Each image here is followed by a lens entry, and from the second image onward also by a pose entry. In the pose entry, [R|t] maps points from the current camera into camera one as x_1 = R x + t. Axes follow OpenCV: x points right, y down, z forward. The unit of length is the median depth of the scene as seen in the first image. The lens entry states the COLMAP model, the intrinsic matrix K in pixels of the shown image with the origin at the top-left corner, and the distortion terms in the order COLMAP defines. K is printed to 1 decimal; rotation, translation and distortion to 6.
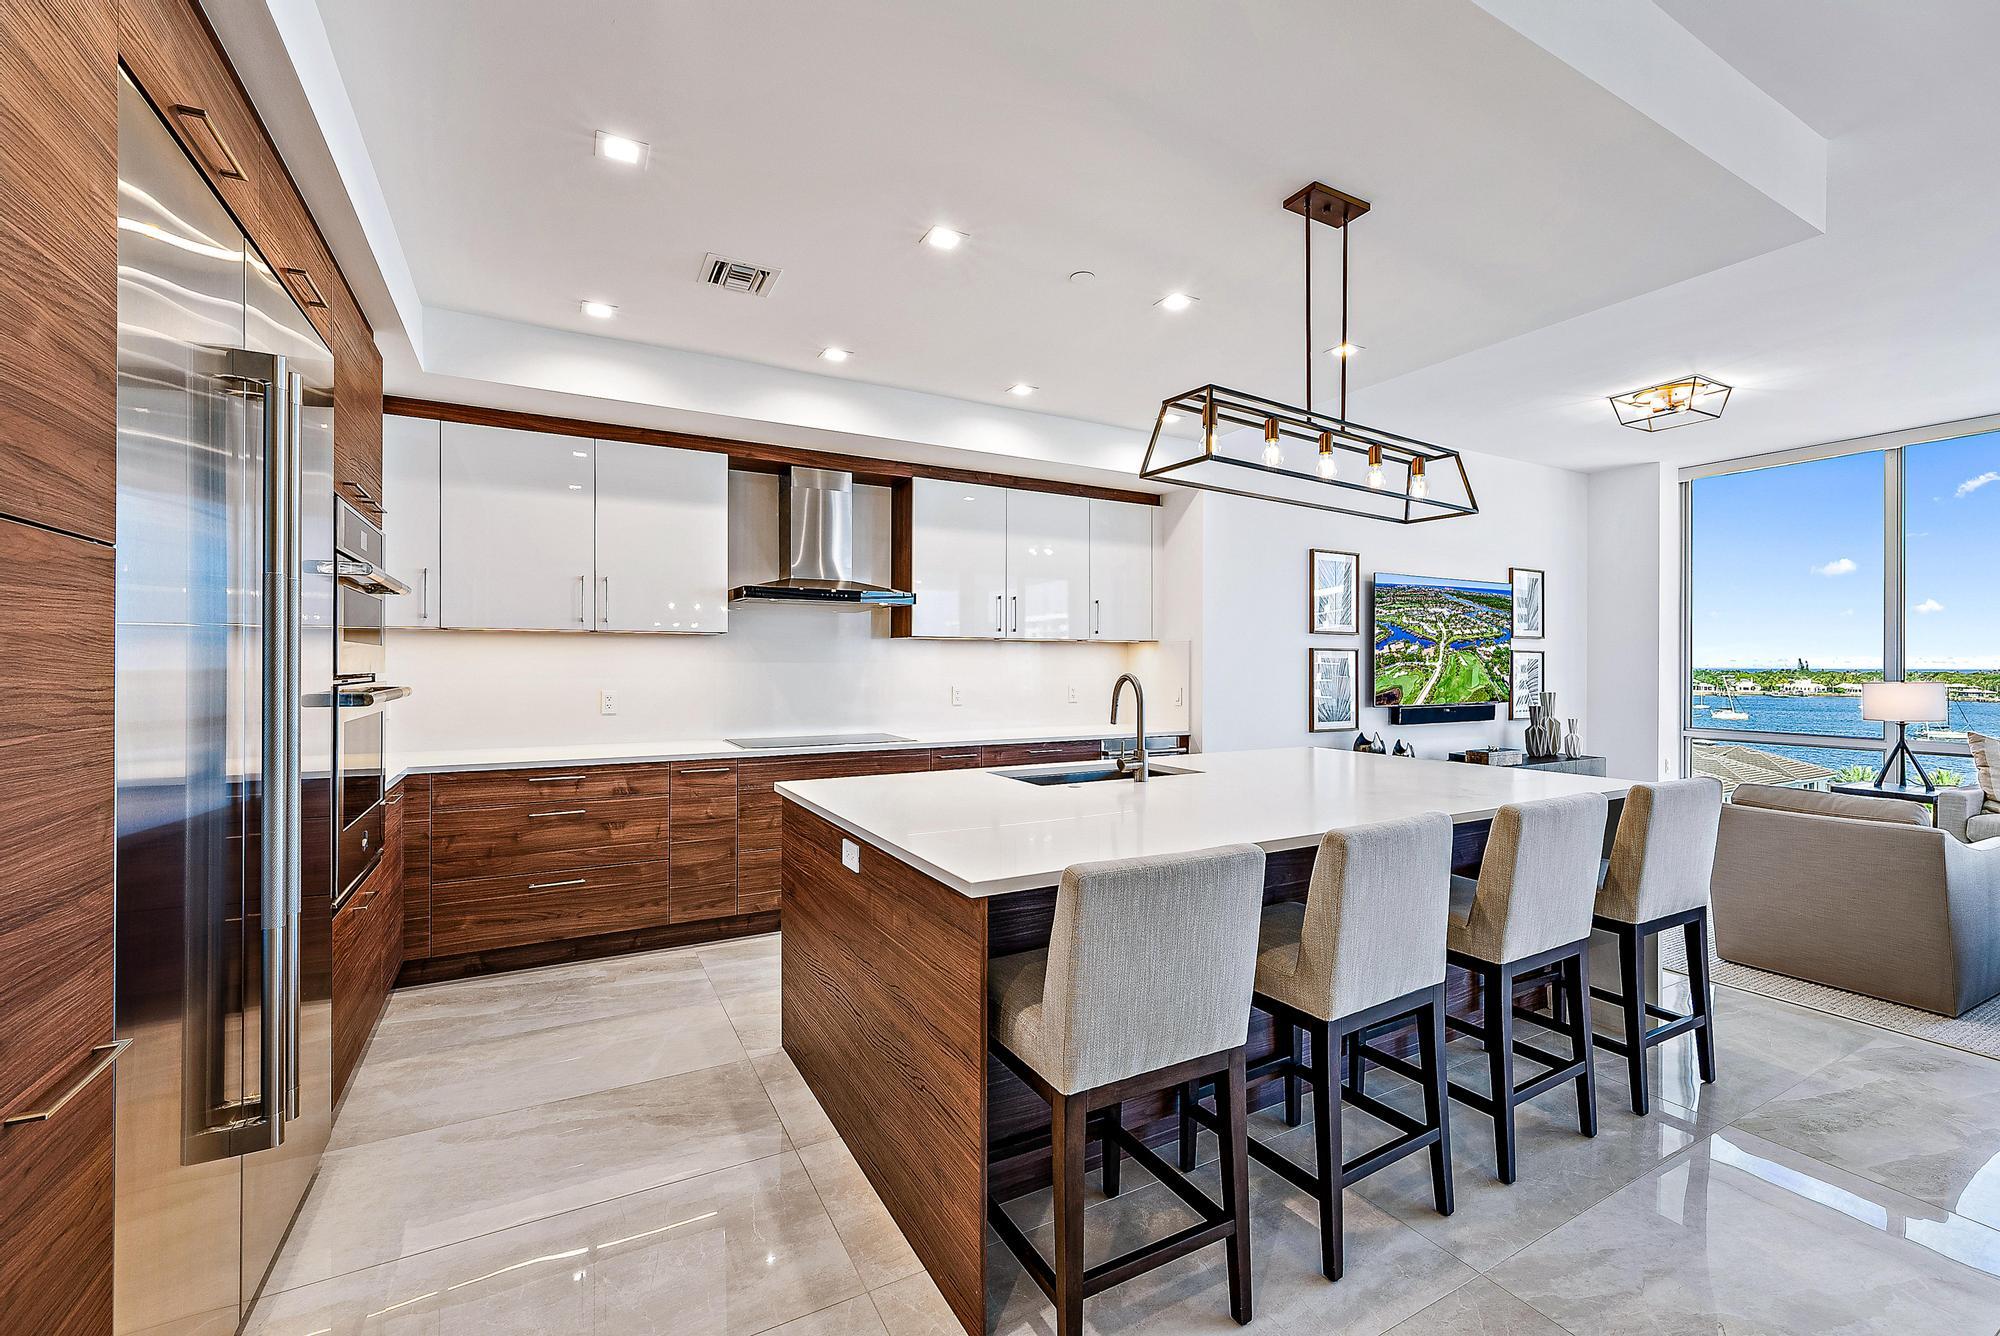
lens RADIAL K [[822.9, 0, 1000.0], [0, 822.9, 668.0], [0, 0, 1]] dist [-0.008802, -0.000014]
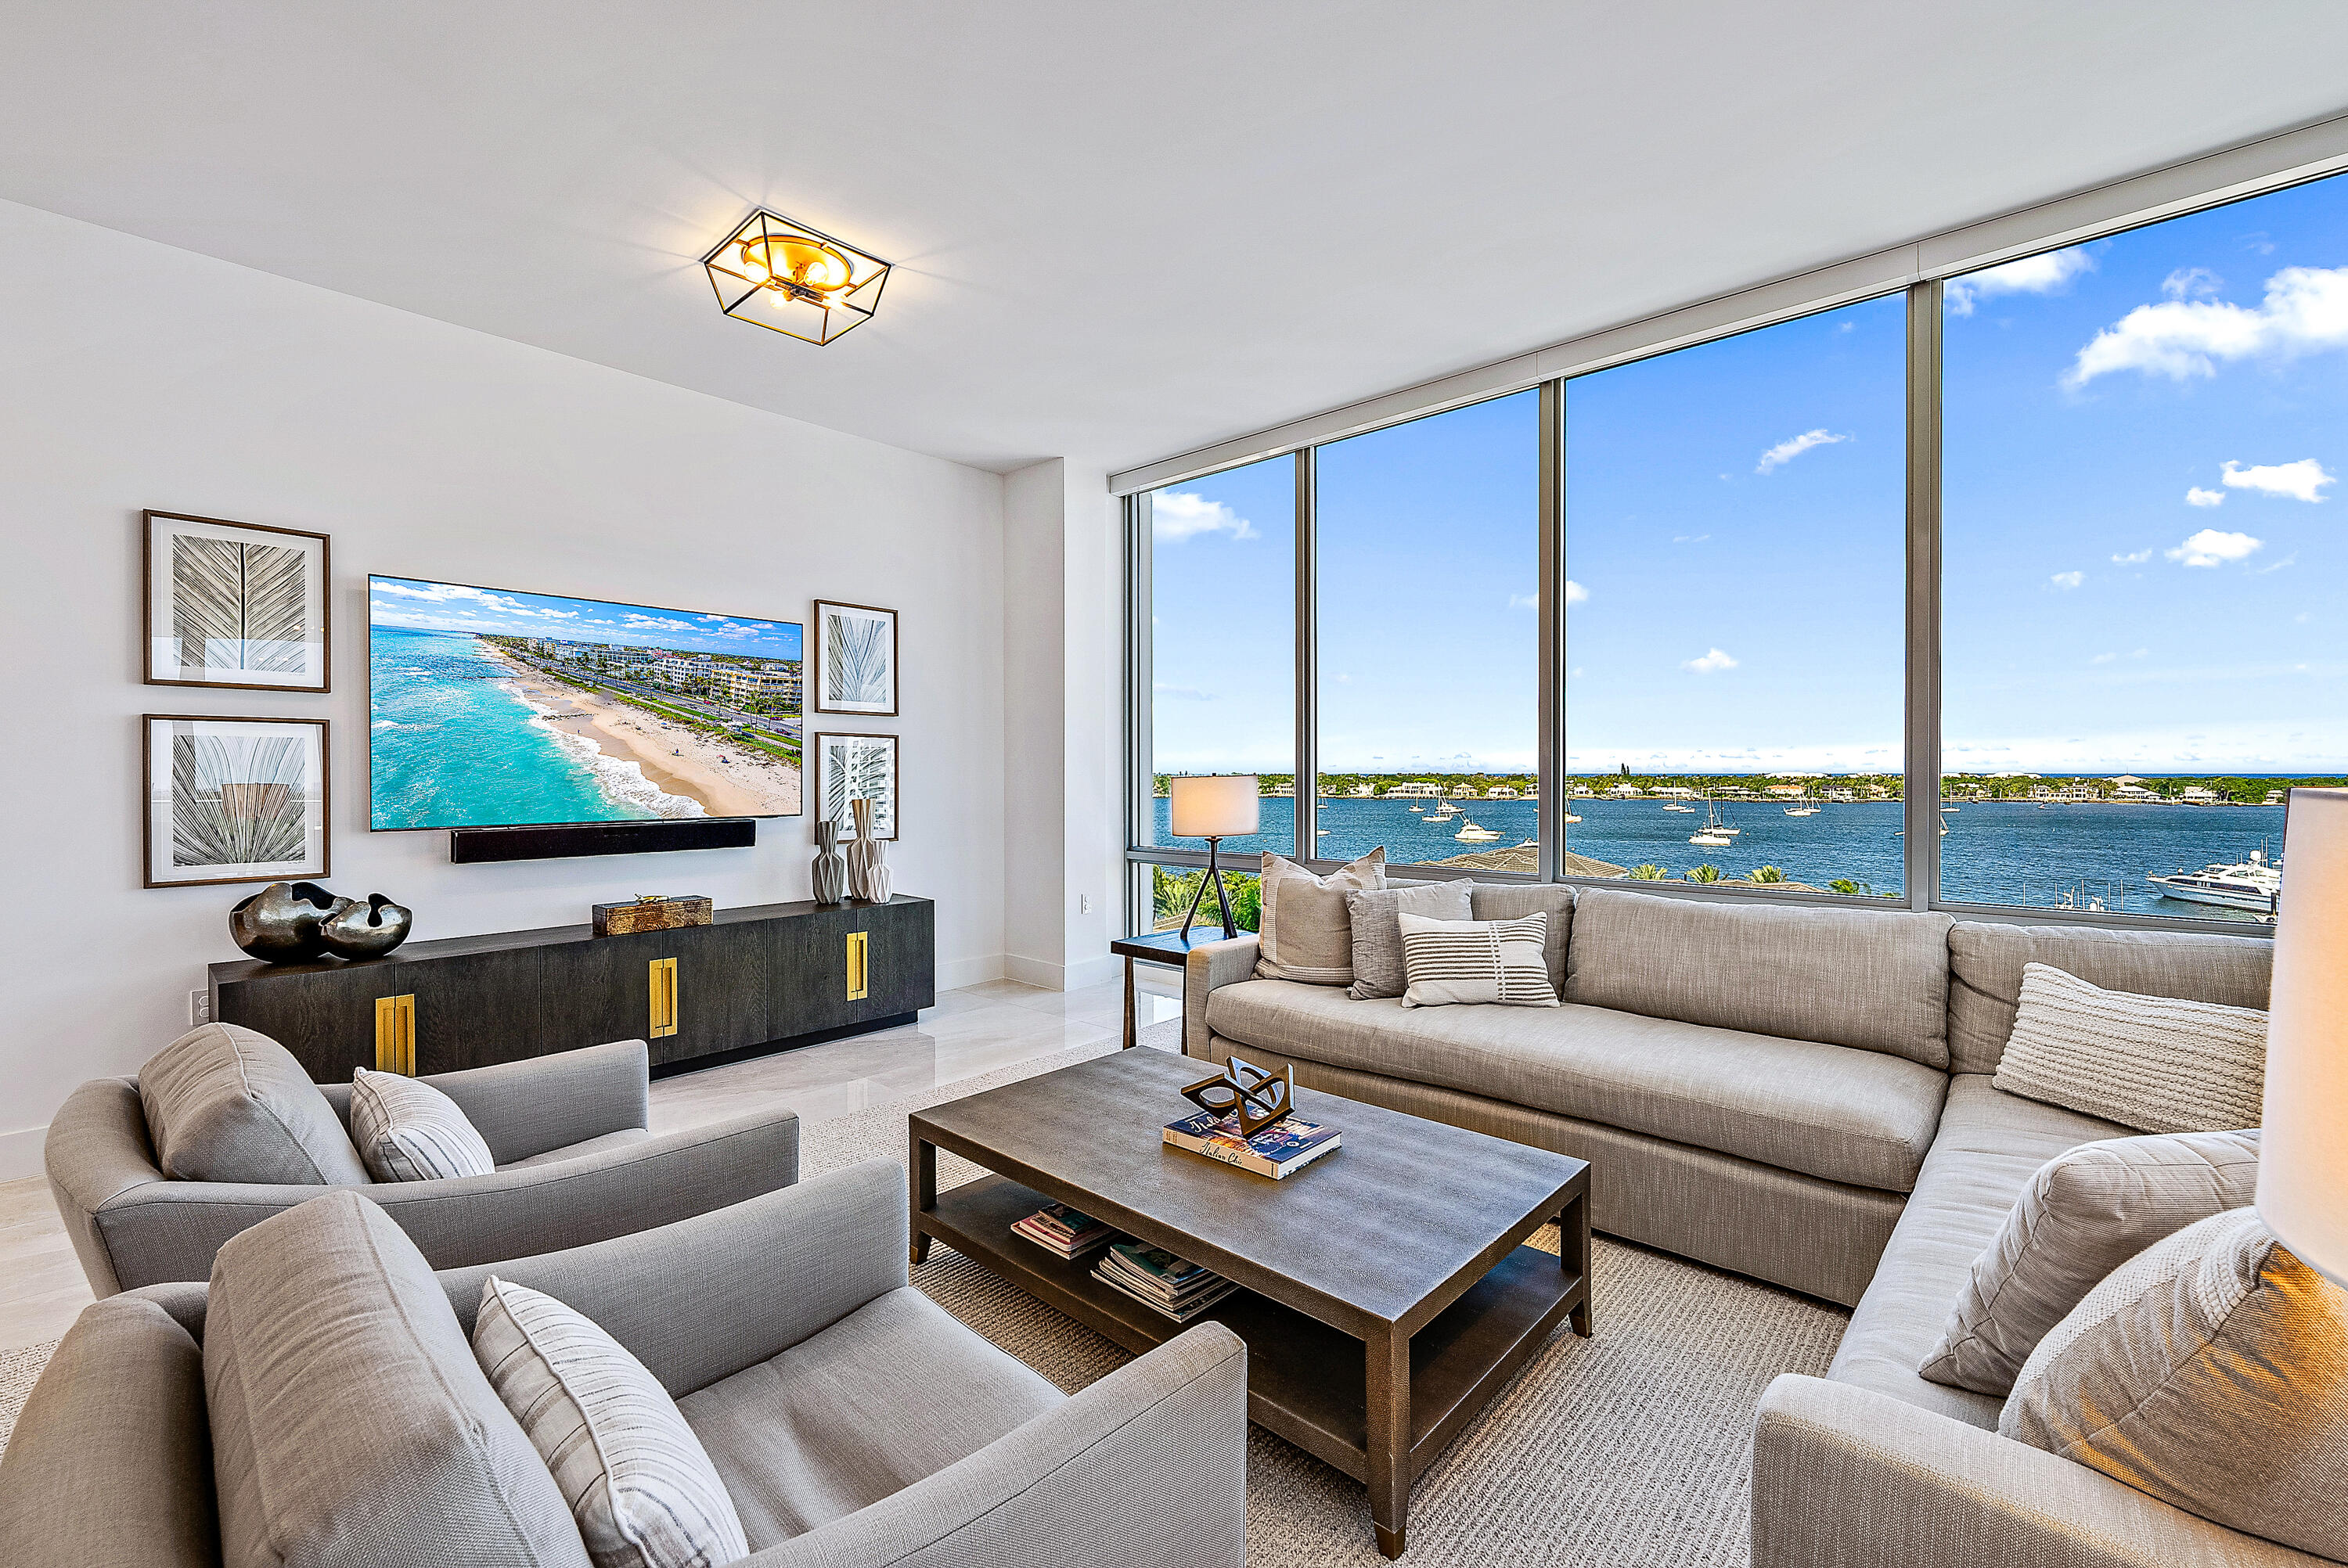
lens RADIAL K [[965.9, 0, 1174.0], [0, 965.9, 784.0], [0, 0, 1]] dist [-0.008802, -0.000014]
pose [[0.946415, -0.009265, 0.322819, 0.623585], [0.007147, 0.999944, 0.007744, 0.013692], [-0.322873, -0.005022, 0.946429, 0.210214]]
